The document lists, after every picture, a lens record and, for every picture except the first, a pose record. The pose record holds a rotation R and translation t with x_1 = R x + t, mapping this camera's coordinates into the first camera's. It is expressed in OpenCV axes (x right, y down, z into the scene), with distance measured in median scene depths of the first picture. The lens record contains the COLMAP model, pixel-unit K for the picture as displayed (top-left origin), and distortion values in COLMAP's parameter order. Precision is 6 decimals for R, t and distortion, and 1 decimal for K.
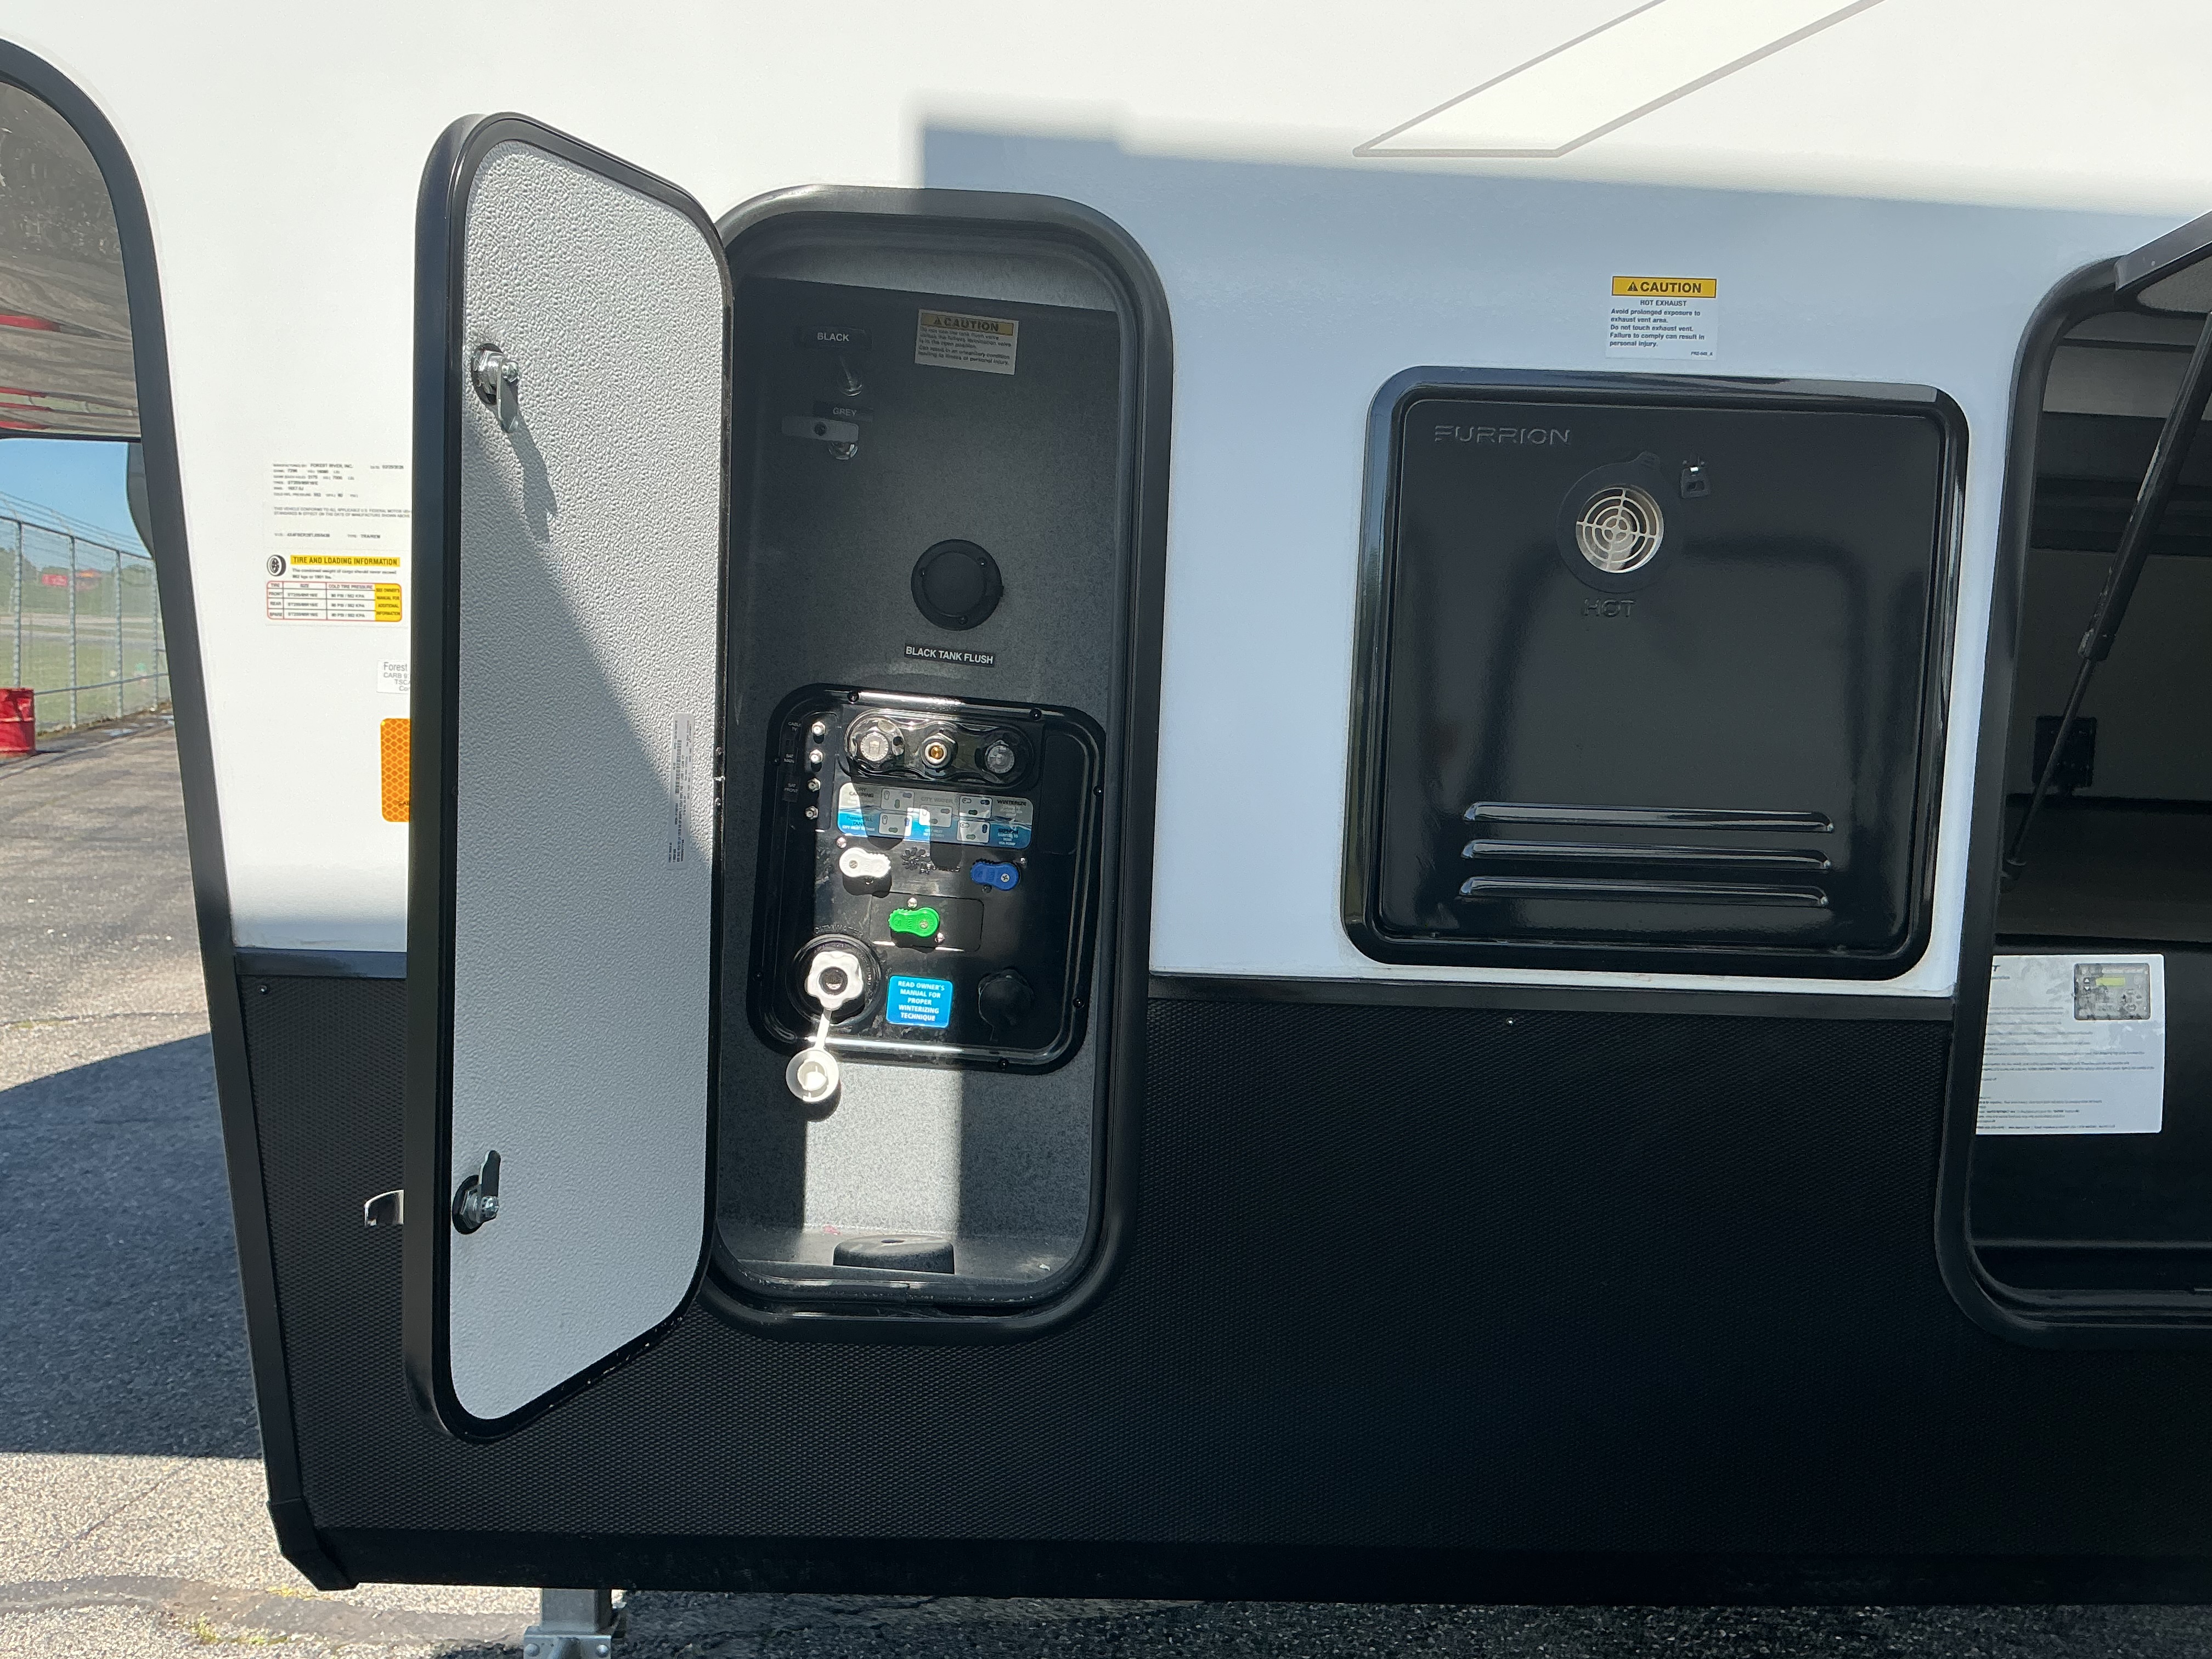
lens RADIAL K [[1910.3, 0, 1106.0], [0, 1910.3, 829.5], [0, 0, 1]] dist [-0.056815, -0.003652]
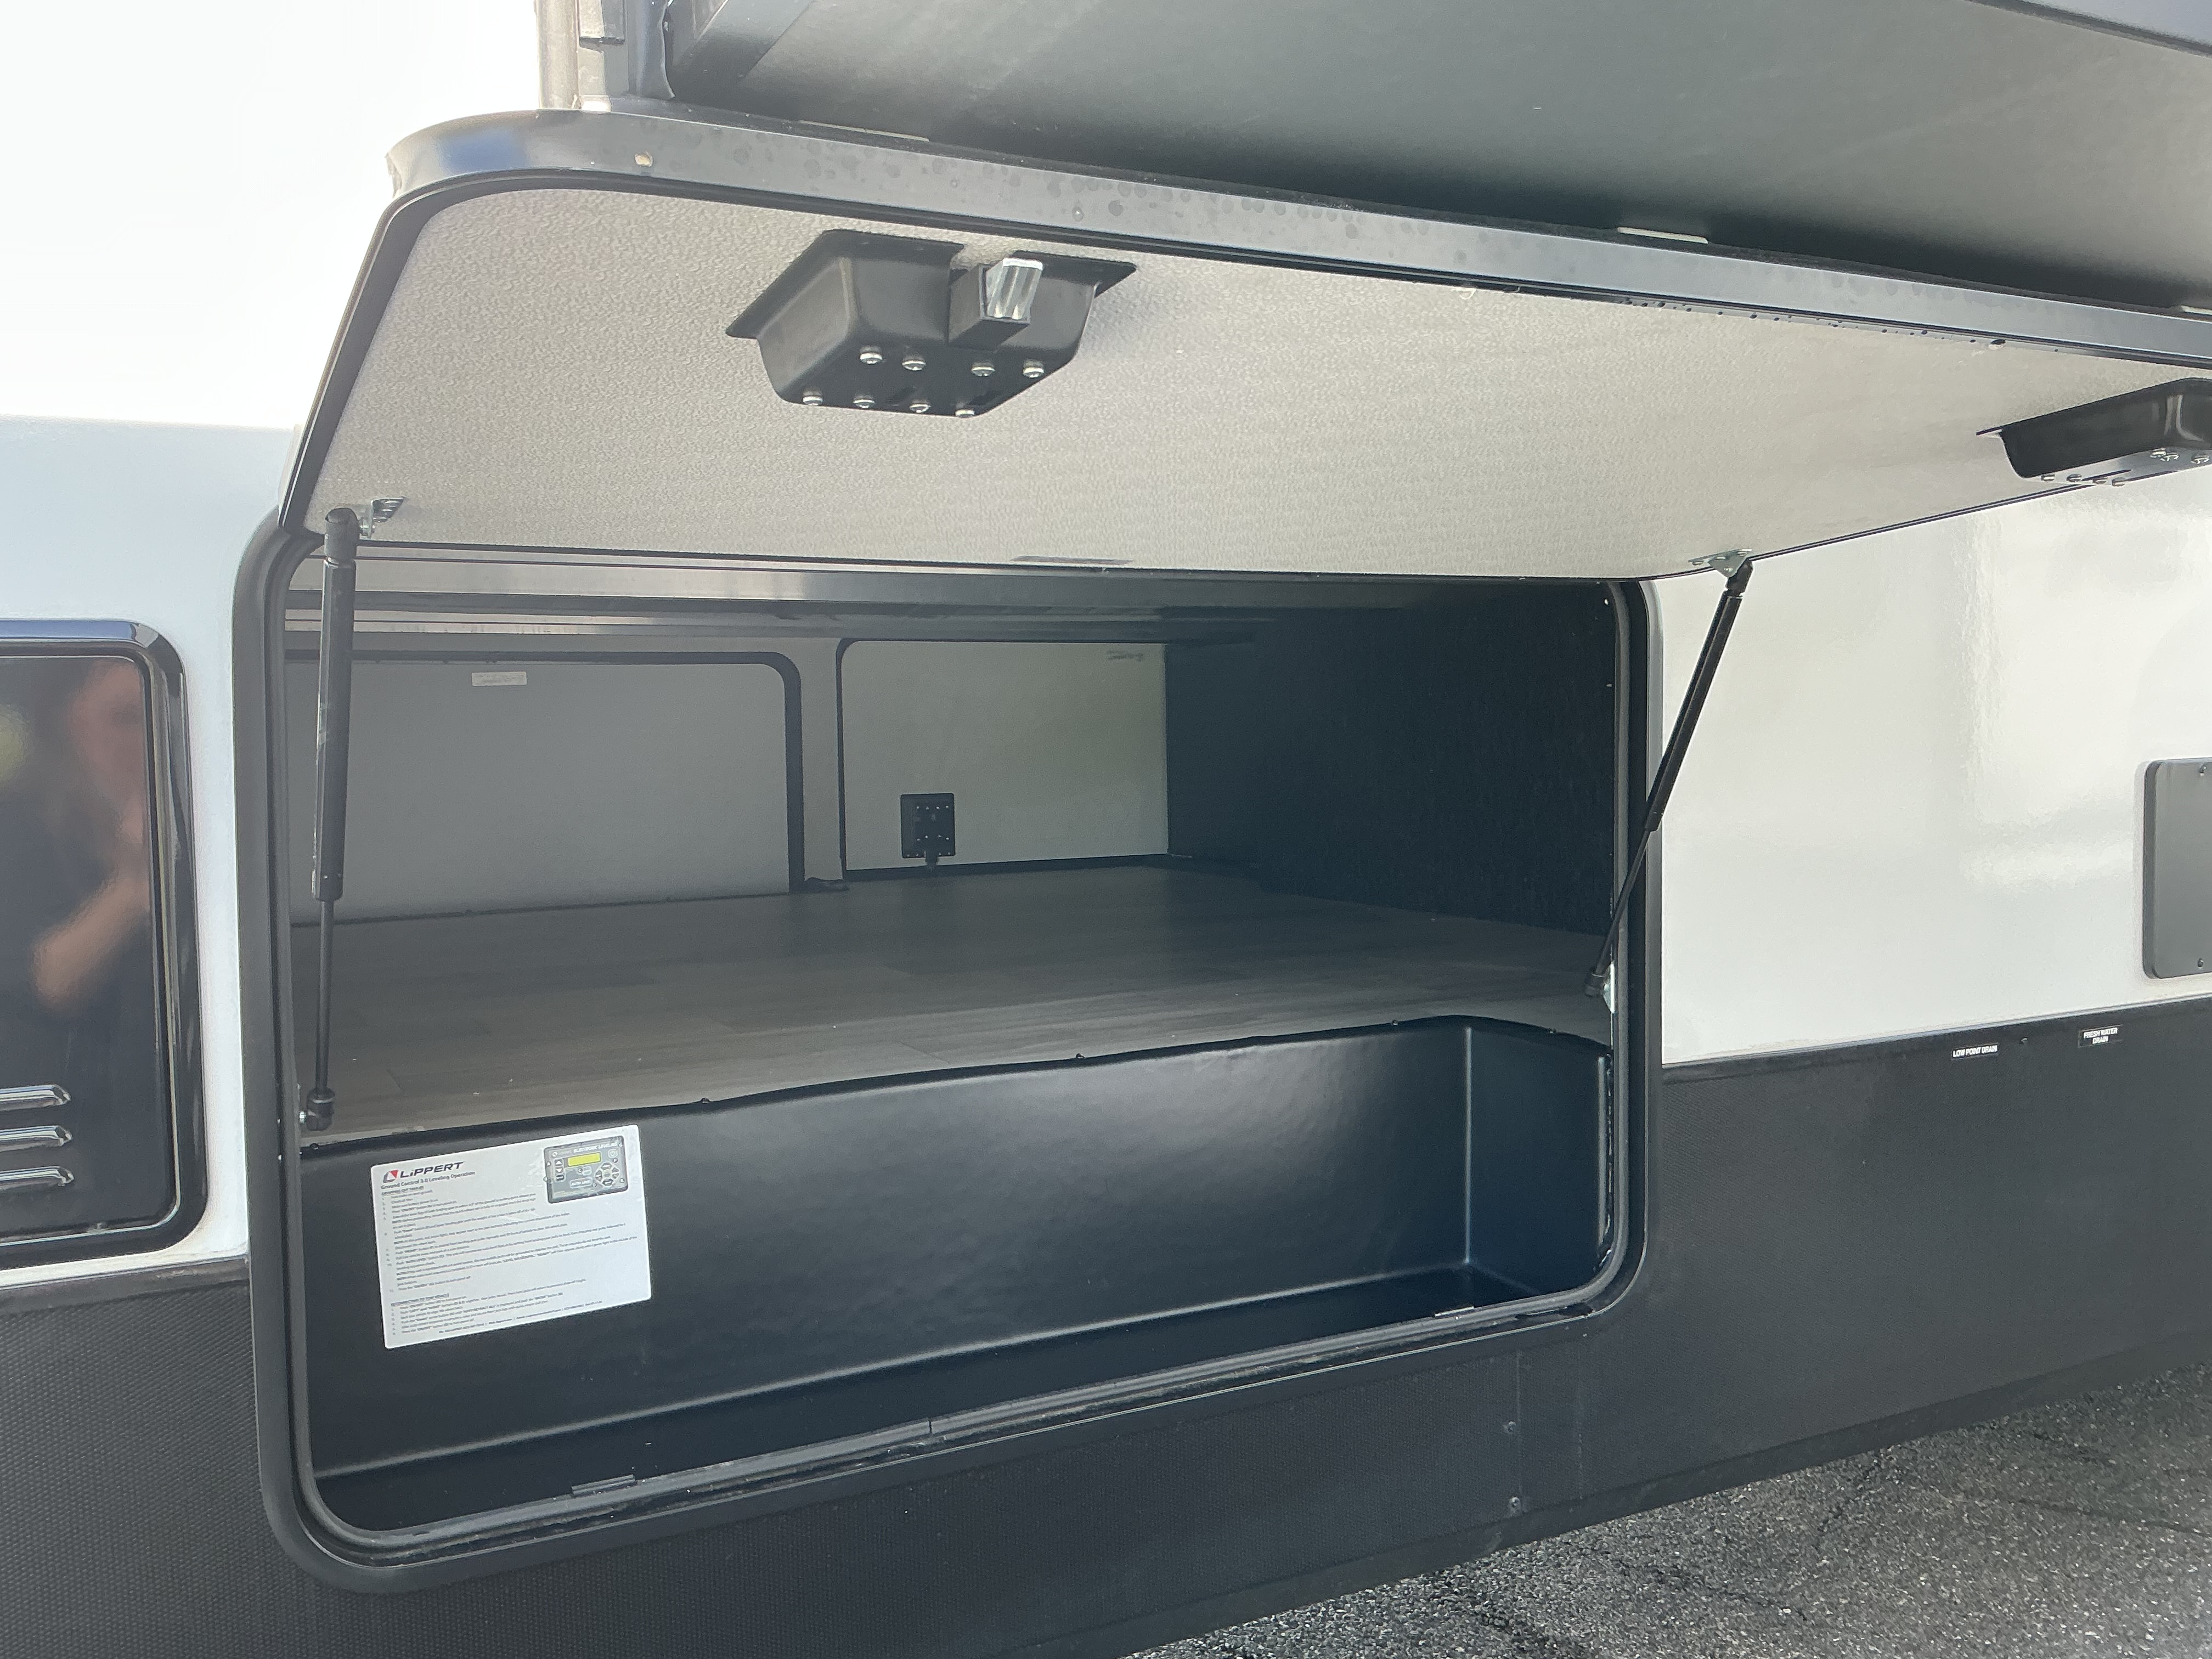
lens RADIAL K [[1867.5, 0, 1106.0], [0, 1867.5, 829.5], [0, 0, 1]] dist [0.004735, 0.002924]
pose [[0.901784, -0.082137, 0.424310, 0.375591], [0.092199, 0.995736, -0.003196, -0.067516], [-0.422238, 0.042003, 0.905511, -0.040914]]
